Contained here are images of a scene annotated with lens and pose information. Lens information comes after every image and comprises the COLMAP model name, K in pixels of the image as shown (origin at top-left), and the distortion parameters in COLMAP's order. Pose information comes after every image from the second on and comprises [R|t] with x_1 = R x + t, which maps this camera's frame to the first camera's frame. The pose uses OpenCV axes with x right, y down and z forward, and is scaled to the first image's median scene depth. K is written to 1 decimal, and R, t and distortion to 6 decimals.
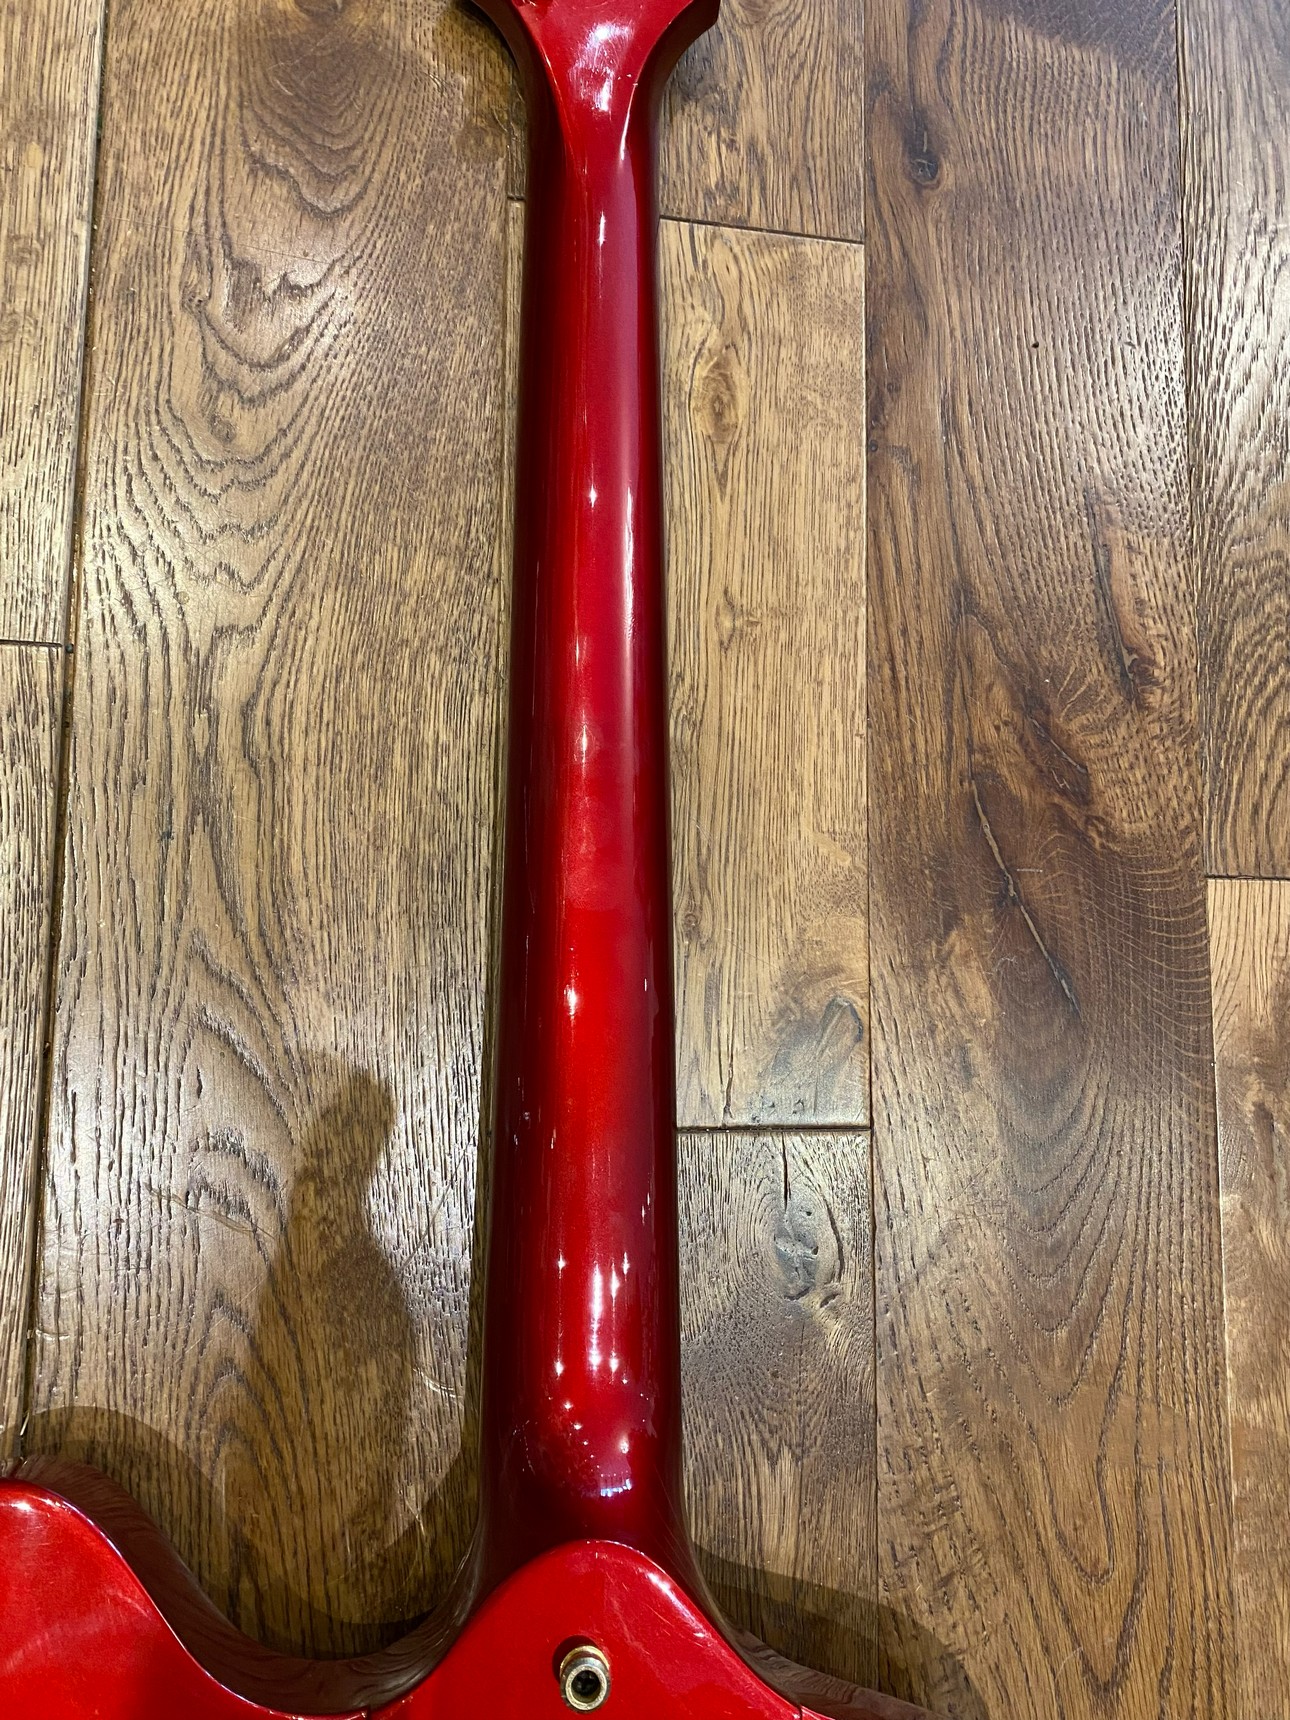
lens RADIAL K [[1309.1, 0, 656.8], [0, 1309.1, 851.1], [0, 0, 1]] dist [0.003501, -0.004754]
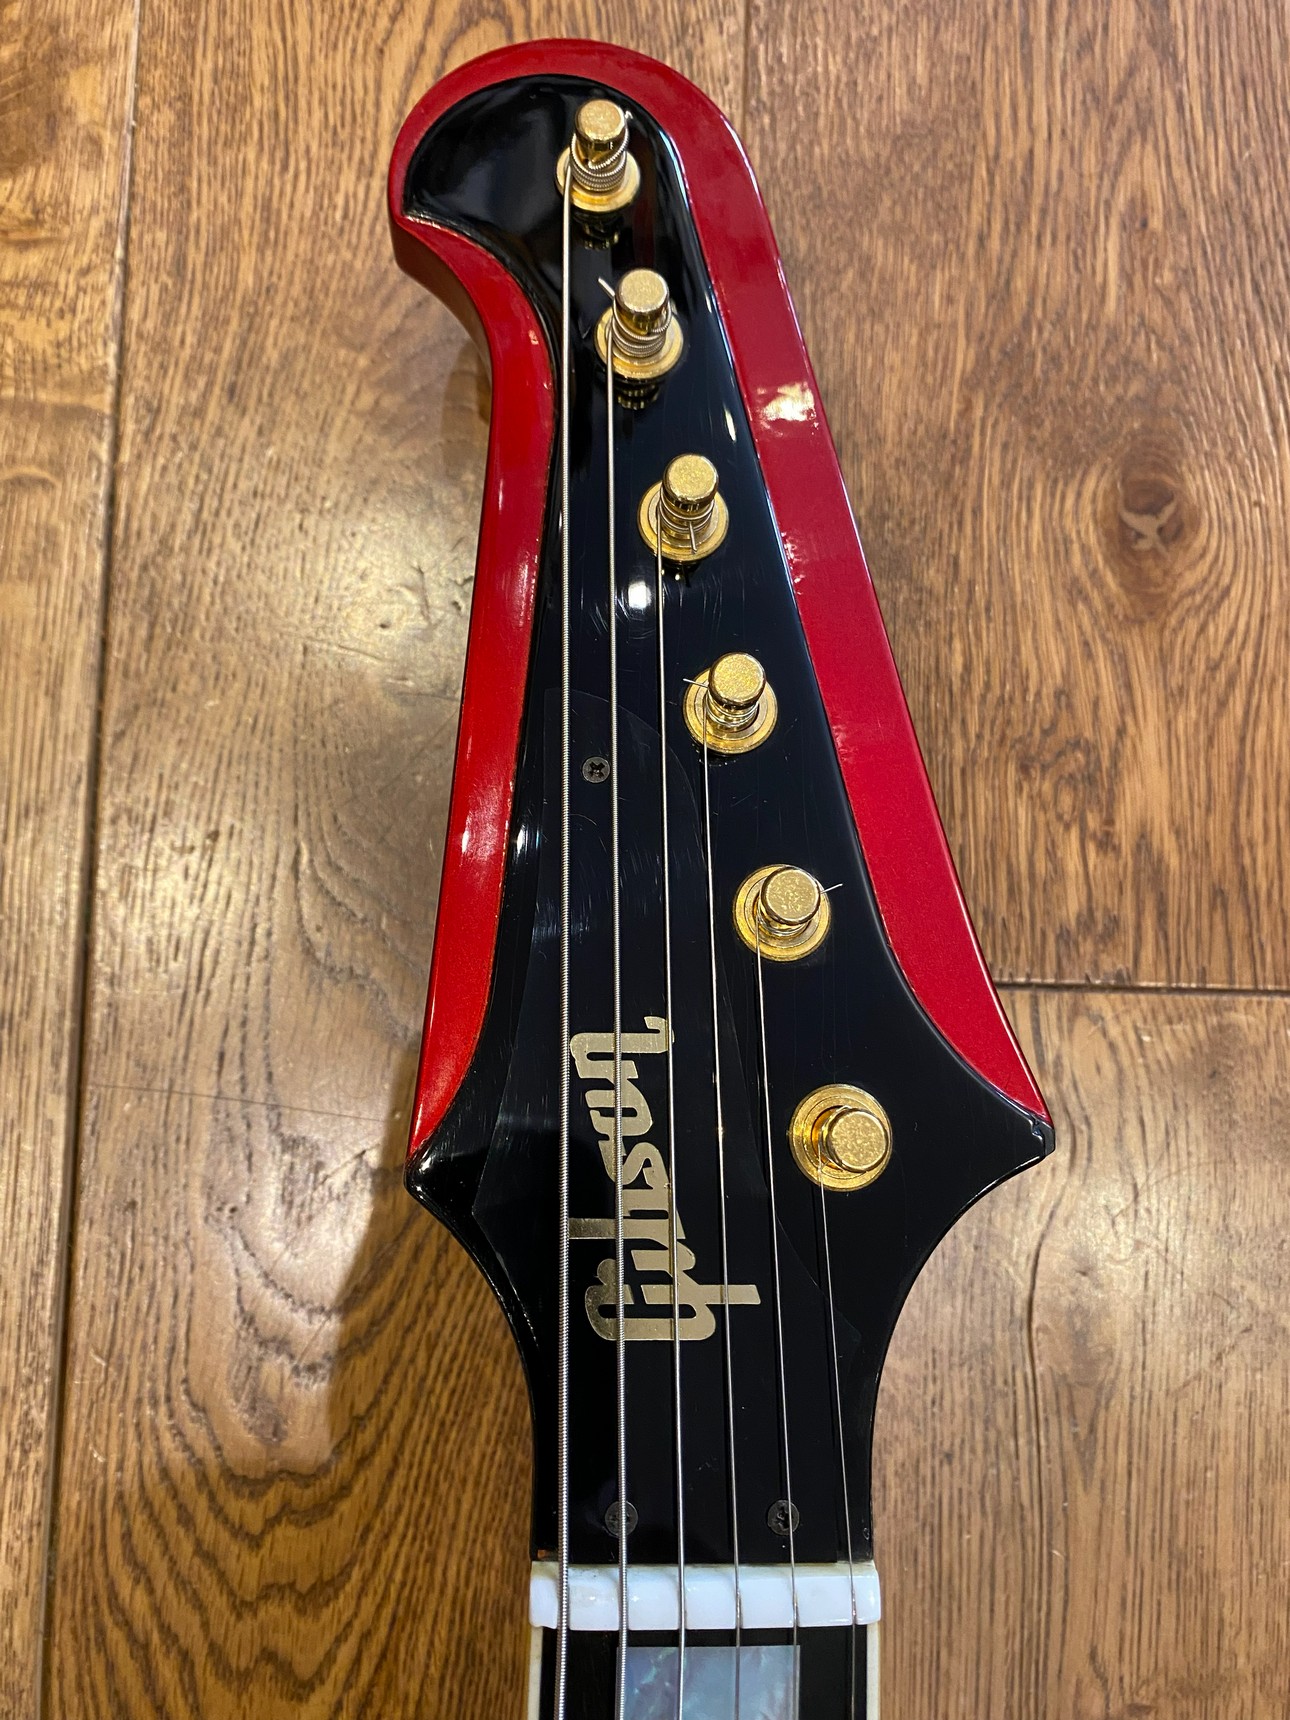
lens RADIAL K [[1309.1, 0, 649.7], [0, 1309.1, 877.6], [0, 0, 1]] dist [0.003501, -0.004754]
pose [[0.980066, 0.006456, -0.198565, -0.027114], [0.001489, 0.999205, 0.039836, -0.573490], [0.198665, -0.039337, 0.979278, 0.407287]]
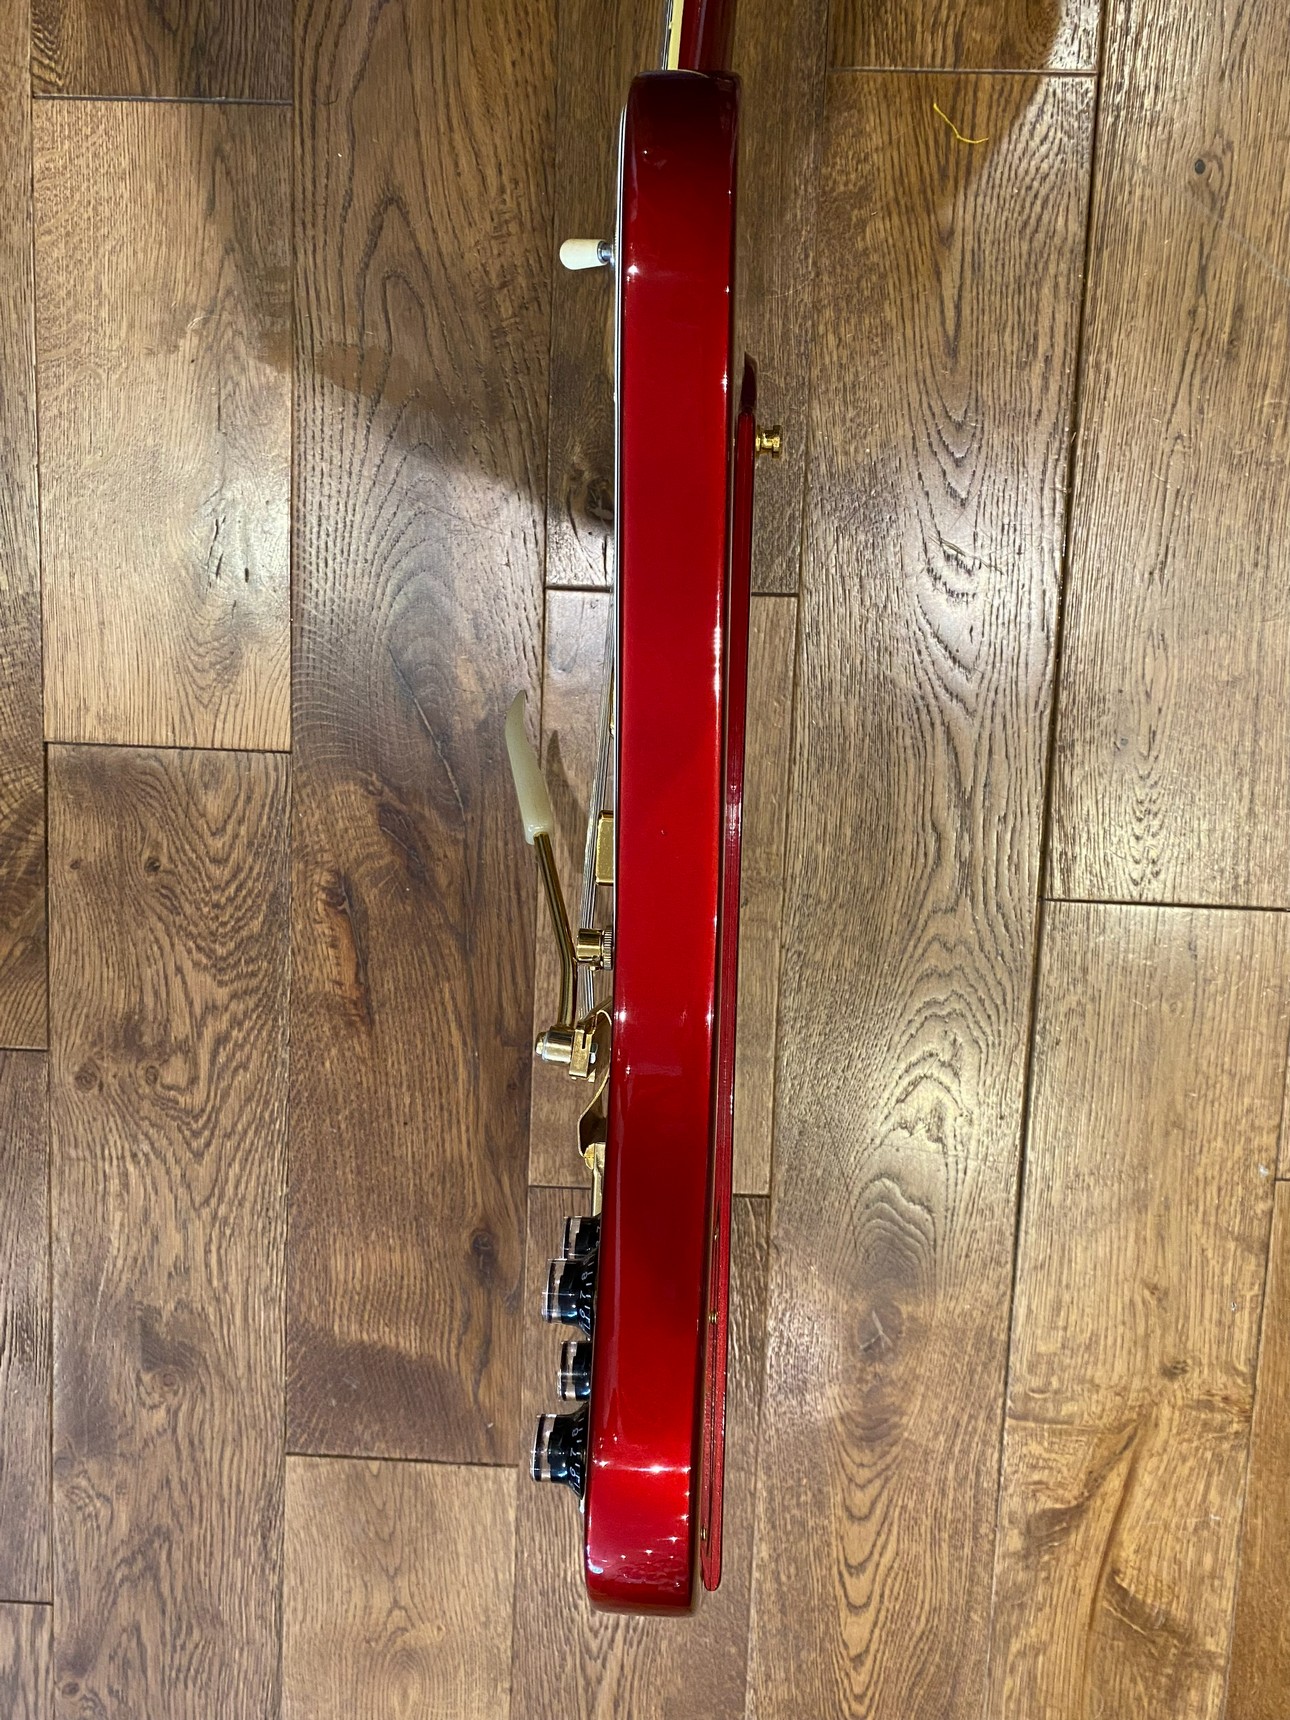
lens RADIAL K [[1309.1, 0, 655.3], [0, 1309.1, 872.1], [0, 0, 1]] dist [0.003501, -0.004754]
pose [[-0.984447, -0.009030, -0.175452, 0.297551], [0.010072, -0.999937, -0.005049, -0.107175], [-0.175396, -0.006738, 0.984475, -0.504168]]
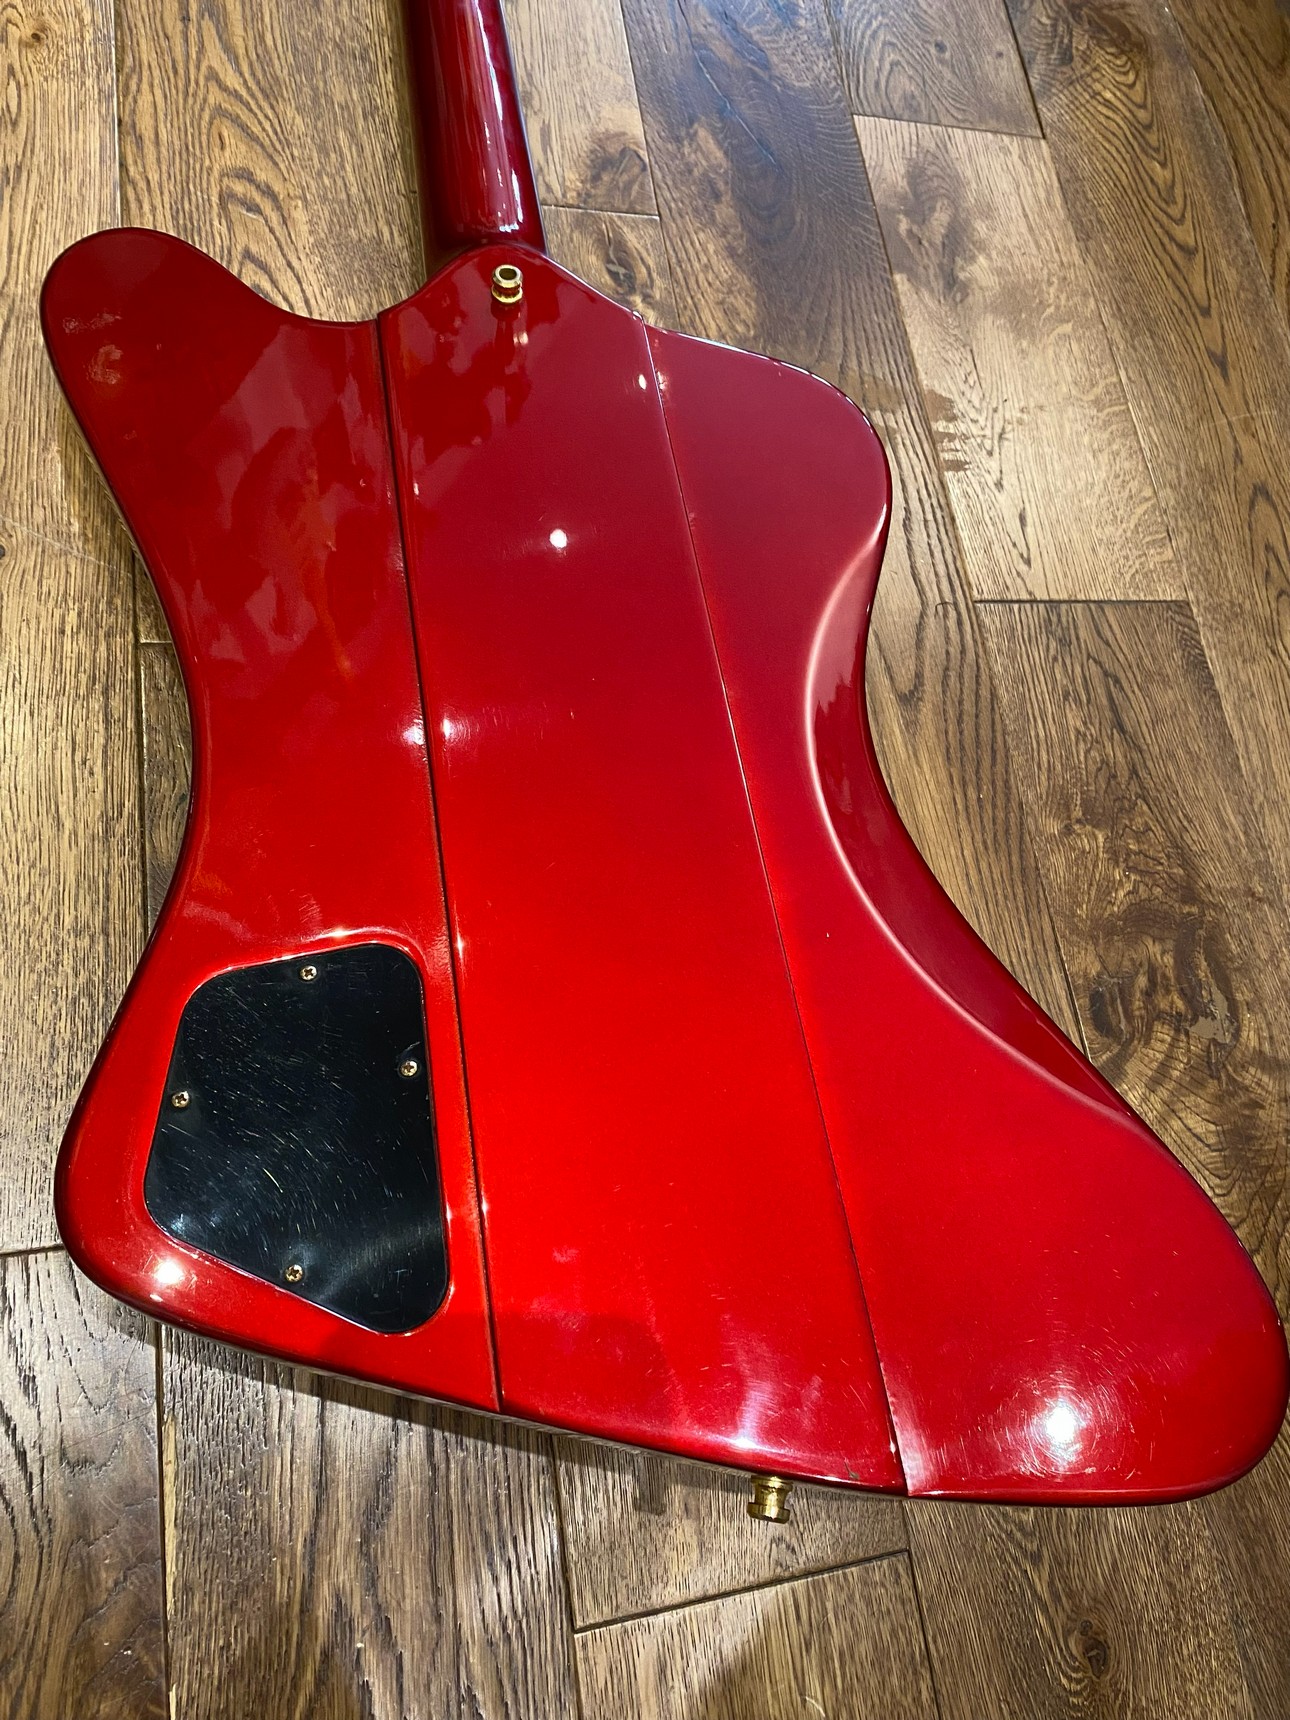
lens RADIAL K [[1309.1, 0, 666.1], [0, 1309.1, 840.7], [0, 0, 1]] dist [0.003501, -0.004754]
pose [[0.984778, -0.124741, 0.121046, -0.107352], [0.146490, 0.970461, -0.191693, 1.217665], [-0.093559, 0.206507, 0.973962, -0.355866]]
